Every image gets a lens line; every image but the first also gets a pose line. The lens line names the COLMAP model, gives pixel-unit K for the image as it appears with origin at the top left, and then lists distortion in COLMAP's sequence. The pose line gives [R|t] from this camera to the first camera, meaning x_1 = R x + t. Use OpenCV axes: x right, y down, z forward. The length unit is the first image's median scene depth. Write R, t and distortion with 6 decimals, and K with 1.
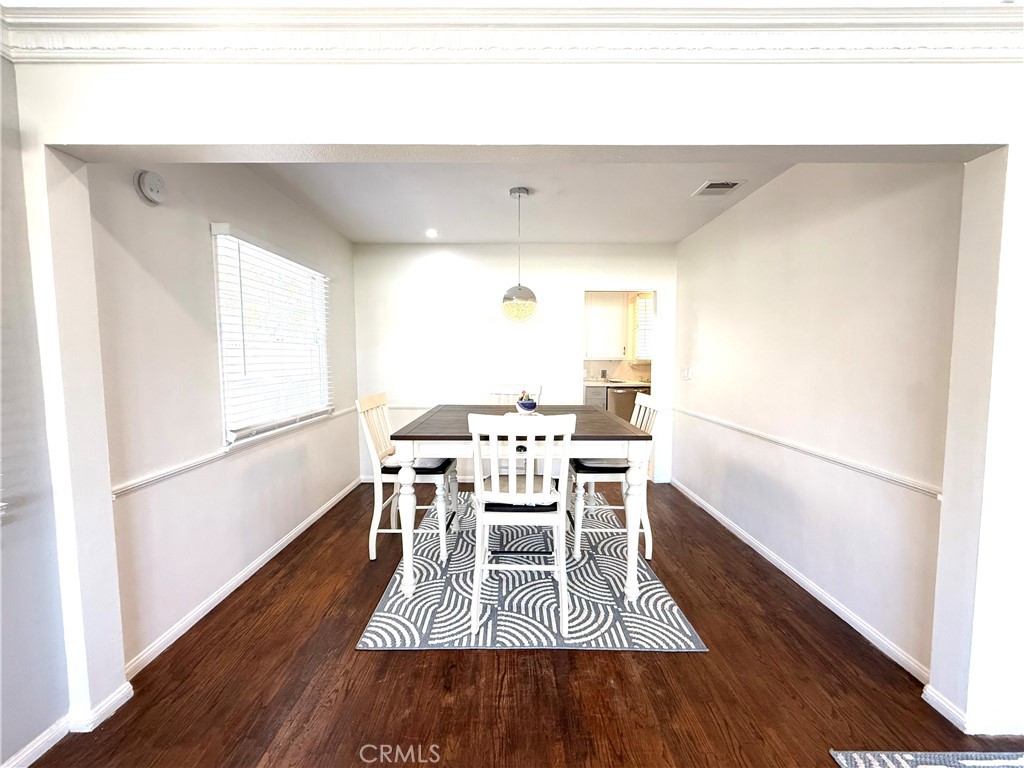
lens RADIAL K [[404.3, 0, 499.4], [0, 404.3, 387.2], [0, 0, 1]] dist [0.001061, 0.000085]
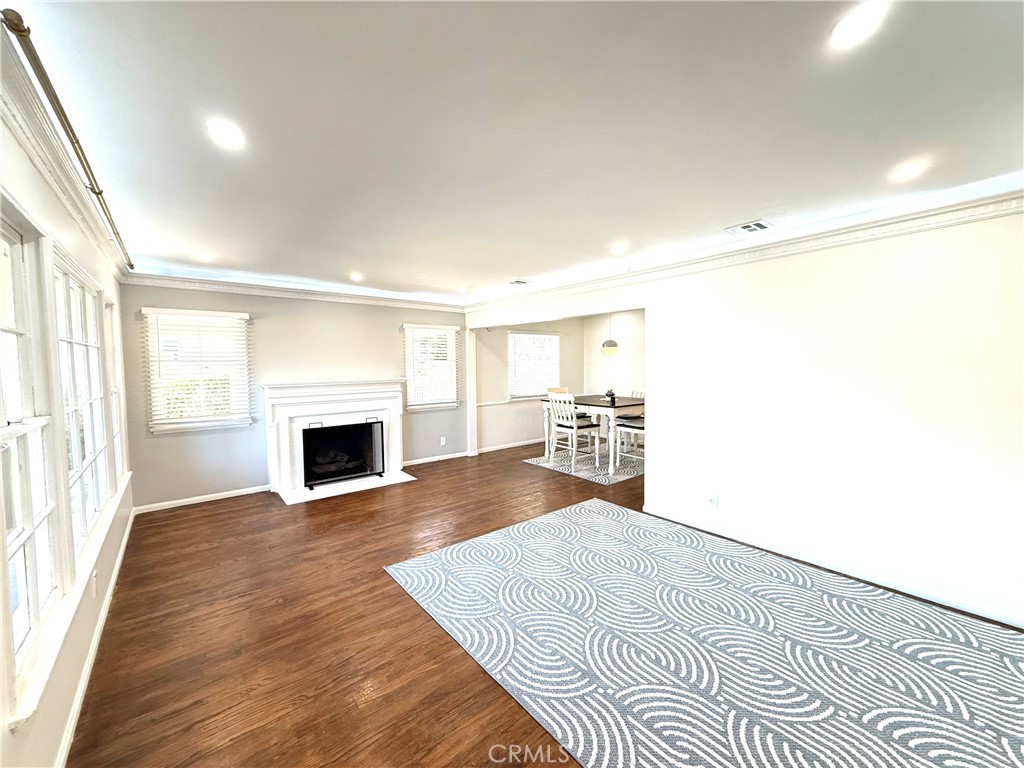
lens RADIAL K [[404.3, 0, 499.4], [0, 404.3, 387.2], [0, 0, 1]] dist [0.001061, 0.000085]
pose [[0.613326, 0.041870, -0.788719, 2.006554], [-0.043848, 0.998859, 0.018928, -0.013230], [0.788612, 0.022975, 0.614462, -1.125986]]
